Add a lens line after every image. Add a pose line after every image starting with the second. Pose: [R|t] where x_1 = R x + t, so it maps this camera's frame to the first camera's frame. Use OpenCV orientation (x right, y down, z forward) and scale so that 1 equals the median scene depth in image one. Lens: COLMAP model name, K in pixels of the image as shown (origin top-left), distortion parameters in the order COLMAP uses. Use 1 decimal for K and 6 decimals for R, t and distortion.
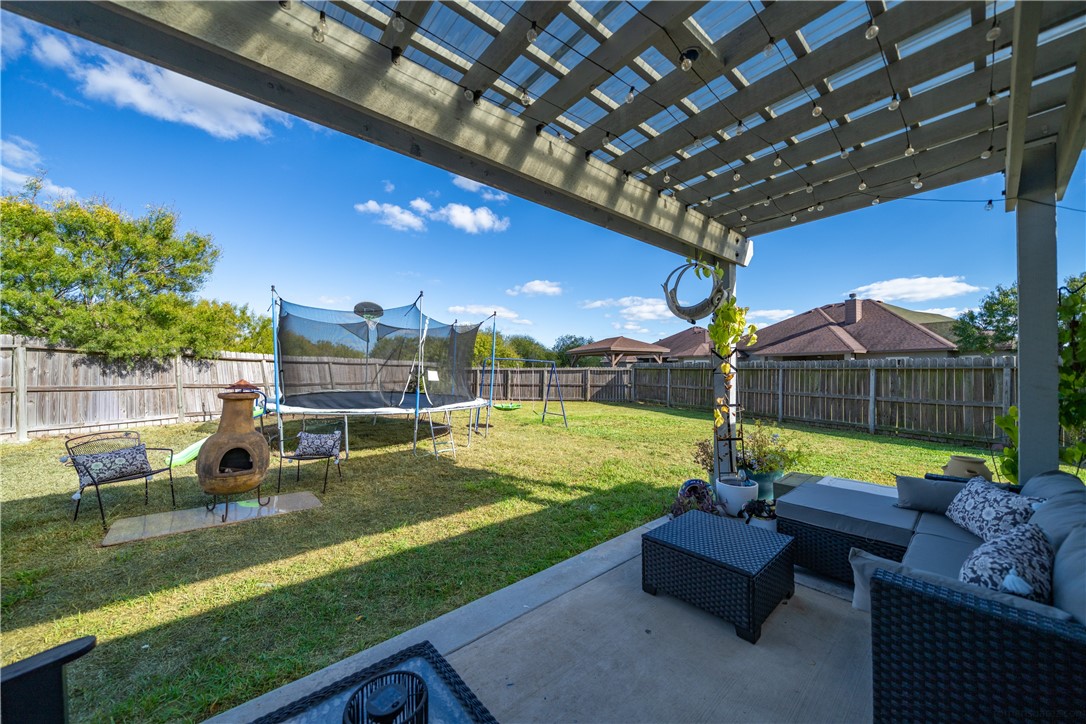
lens RADIAL K [[397.2, 0, 544.9], [0, 397.2, 372.5], [0, 0, 1]] dist [-0.000433, -0.000036]
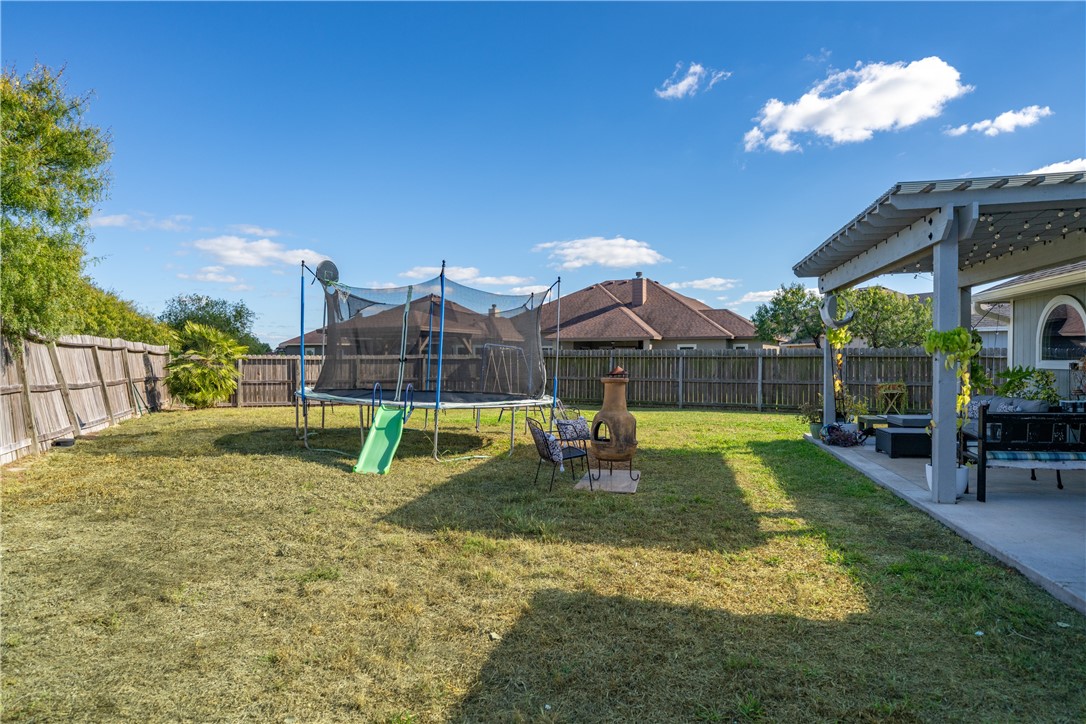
lens RADIAL K [[676.9, 0, 543.0], [0, 676.9, 362.0], [0, 0, 1]] dist [-0.070378, 0.000051]
pose [[0.790996, -0.005205, 0.611799, -0.438297], [0.004880, 0.999986, 0.002198, -0.001065], [-0.611802, 0.001247, 0.791010, -0.095873]]
